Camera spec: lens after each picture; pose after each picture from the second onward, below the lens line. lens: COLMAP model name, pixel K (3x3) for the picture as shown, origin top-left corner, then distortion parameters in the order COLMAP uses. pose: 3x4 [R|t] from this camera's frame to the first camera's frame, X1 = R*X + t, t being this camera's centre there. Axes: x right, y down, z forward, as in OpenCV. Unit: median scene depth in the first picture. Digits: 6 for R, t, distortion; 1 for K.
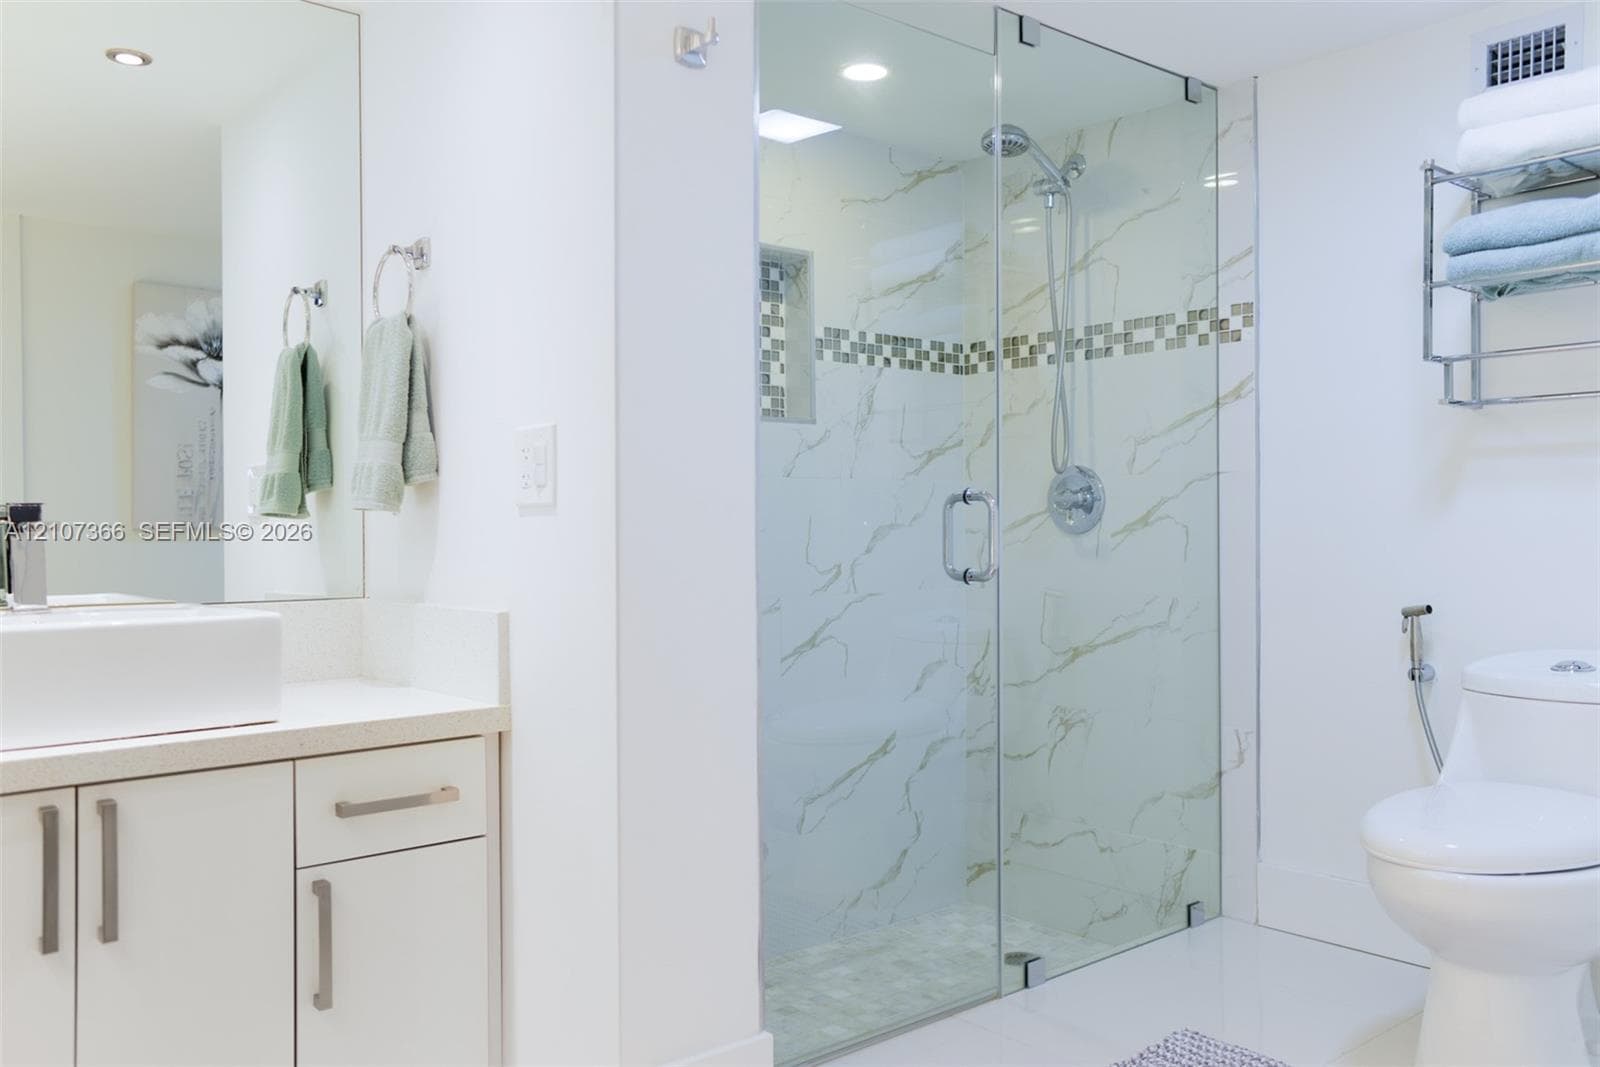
lens RADIAL K [[1342.8, 0, 846.5], [0, 1342.8, 529.5], [0, 0, 1]] dist [-0.040183, 0.092820]
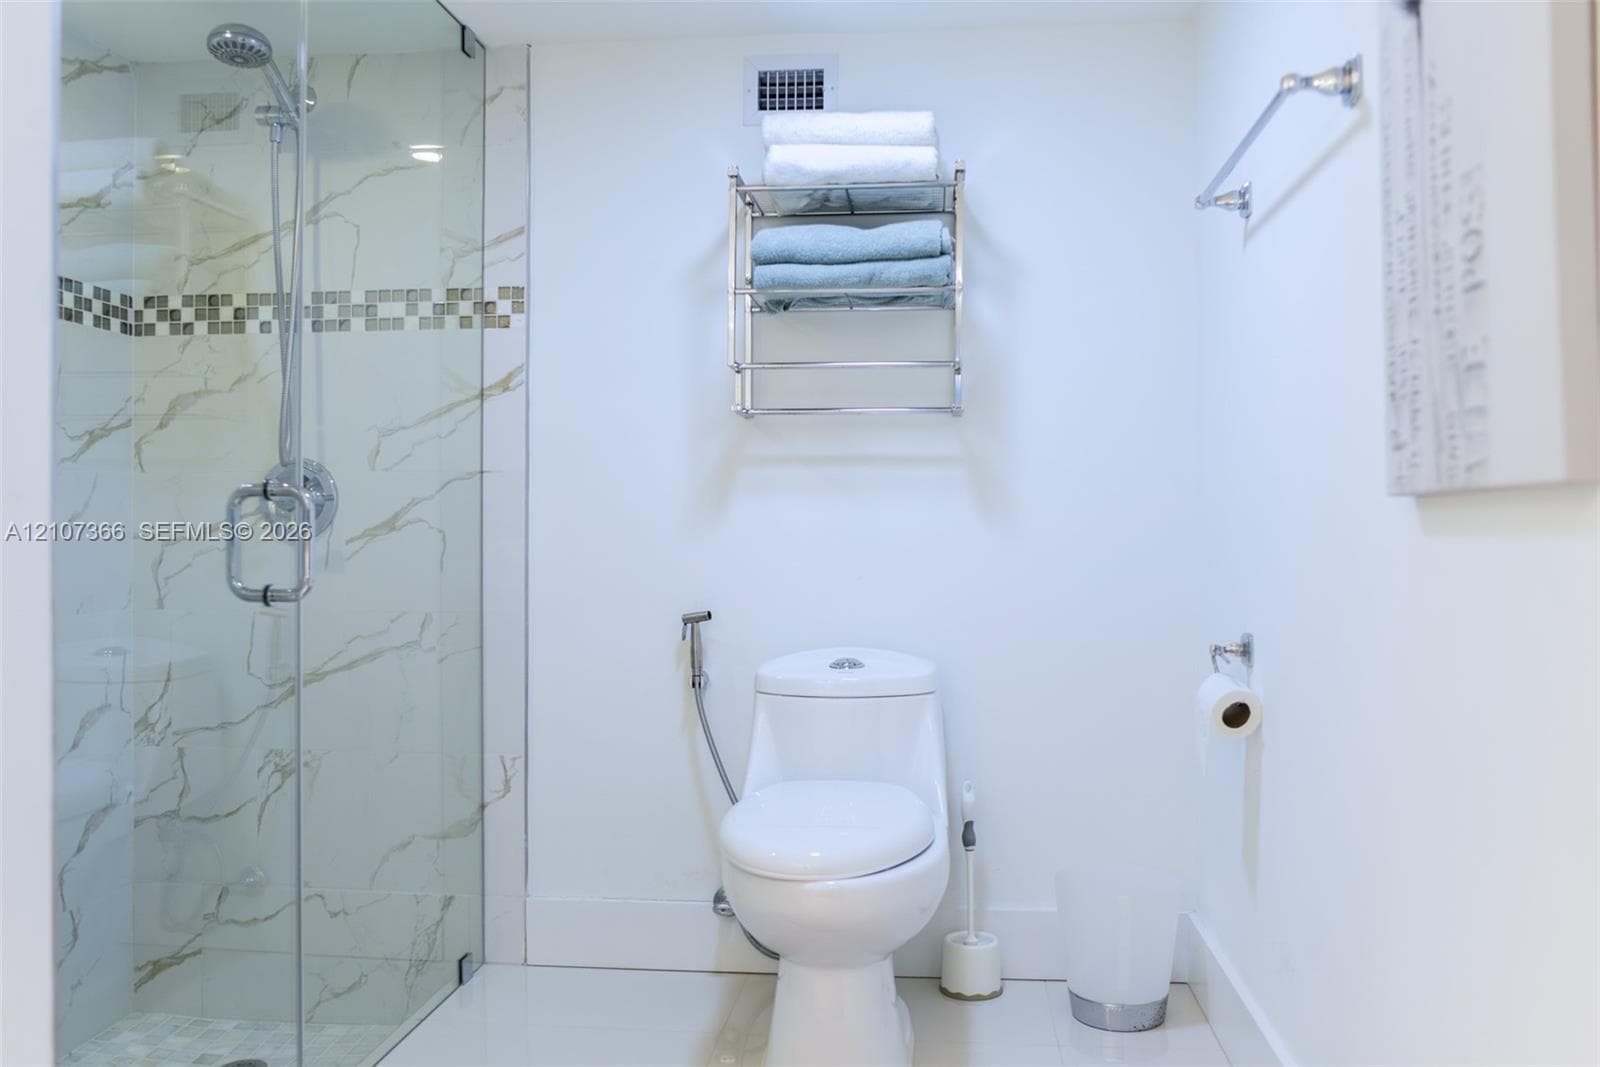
lens RADIAL K [[1285.9, 0, 798.6], [0, 1285.9, 528.9], [0, 0, 1]] dist [-0.074489, 0.070160]
pose [[0.721048, 0.005495, 0.692863, -0.160072], [-0.001058, 0.999976, -0.006830, 0.001540], [-0.692884, 0.004192, 0.721037, 0.229587]]
